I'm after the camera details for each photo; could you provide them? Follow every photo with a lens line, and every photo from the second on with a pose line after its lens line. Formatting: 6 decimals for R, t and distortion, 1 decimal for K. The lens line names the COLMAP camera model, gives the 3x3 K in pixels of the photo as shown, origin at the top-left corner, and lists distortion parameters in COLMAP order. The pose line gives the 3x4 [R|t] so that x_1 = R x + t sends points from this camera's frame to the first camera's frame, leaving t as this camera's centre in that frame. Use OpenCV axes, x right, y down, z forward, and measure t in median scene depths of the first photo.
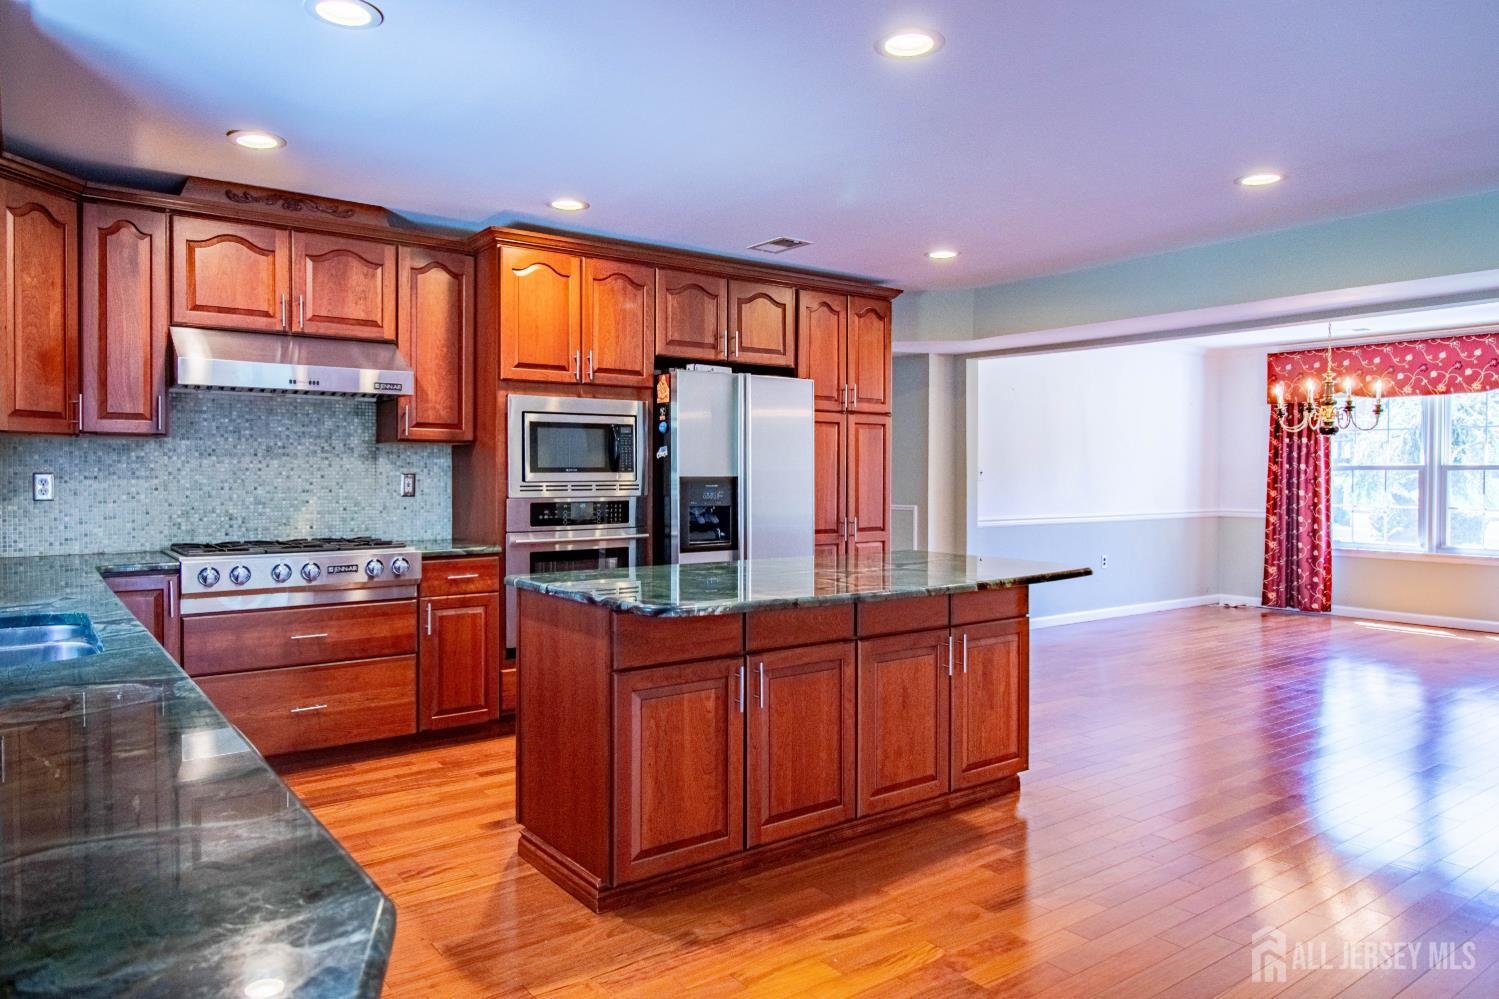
lens RADIAL K [[967.9, 0, 739.6], [0, 967.9, 491.9], [0, 0, 1]] dist [0.007233, -0.004521]
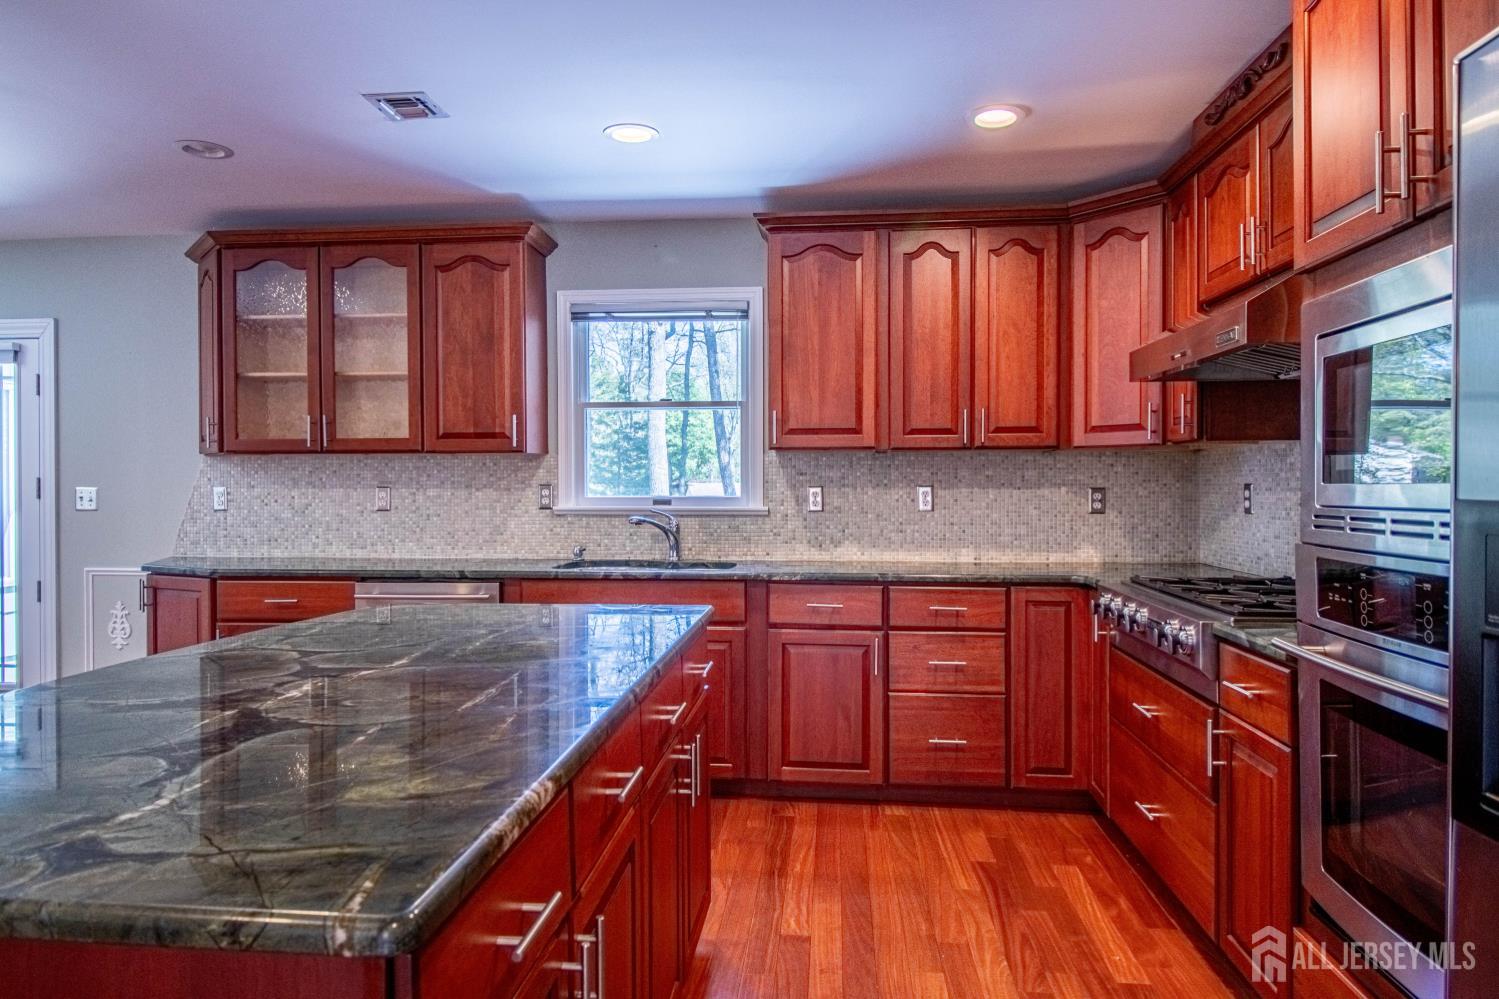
lens RADIAL K [[967.9, 0, 732.9], [0, 967.9, 496.7], [0, 0, 1]] dist [0.007233, -0.004521]
pose [[-0.681574, 0.011778, -0.731655, 0.253978], [-0.008993, 0.999660, 0.024471, -0.022372], [0.731694, 0.023258, -0.681236, 1.100938]]
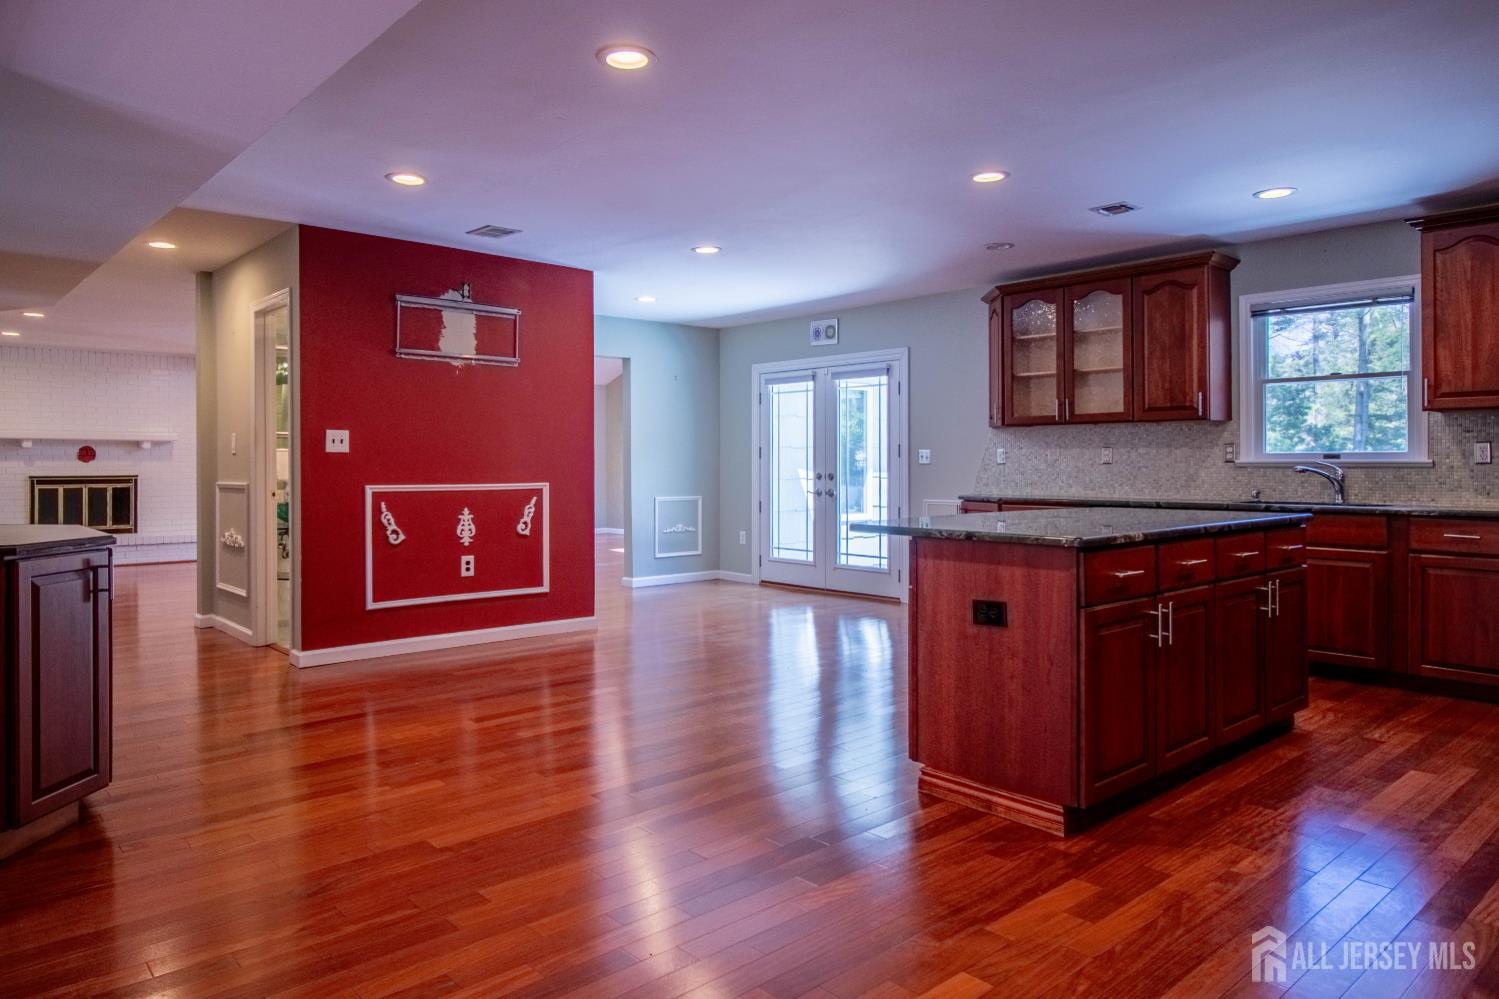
lens RADIAL K [[967.9, 0, 749.5], [0, 967.9, 459.0], [0, 0, 1]] dist [0.007233, -0.004521]
pose [[-0.994966, 0.003373, -0.100152, 0.432222], [0.002299, 0.999939, 0.010837, -0.004149], [0.100183, 0.010552, -0.994913, 1.515881]]
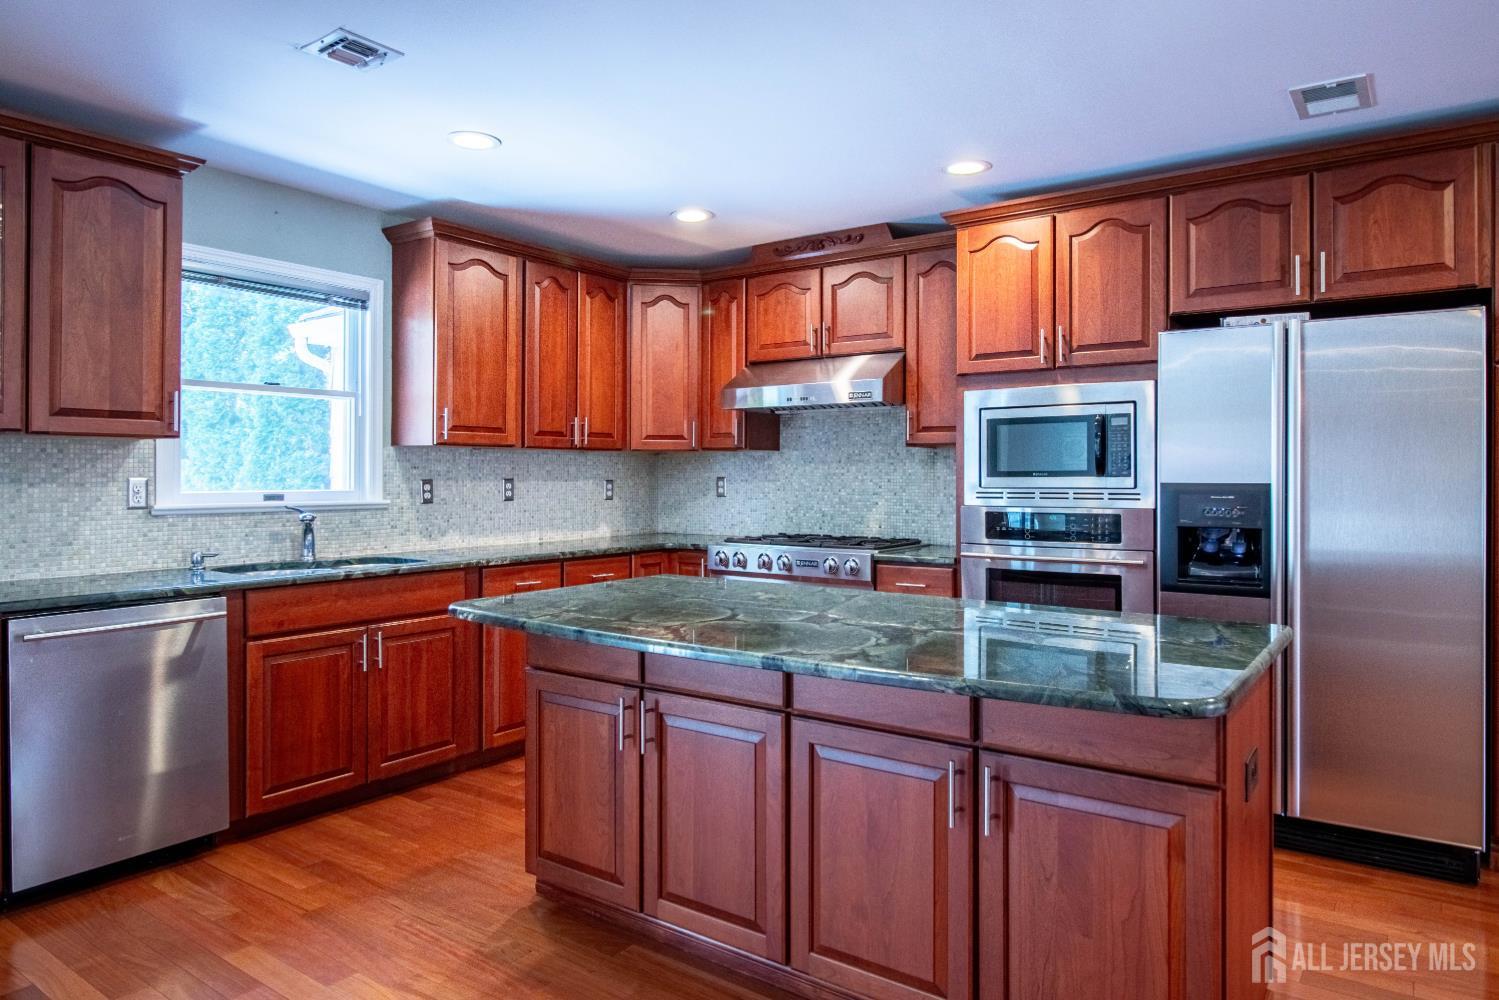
lens RADIAL K [[967.9, 0, 750.7], [0, 967.9, 488.9], [0, 0, 1]] dist [0.007233, -0.004521]
pose [[0.304034, 0.013966, -0.952559, 0.558018], [-0.014269, 0.999847, 0.010105, -0.015120], [0.952554, 0.010520, 0.304187, 0.526036]]
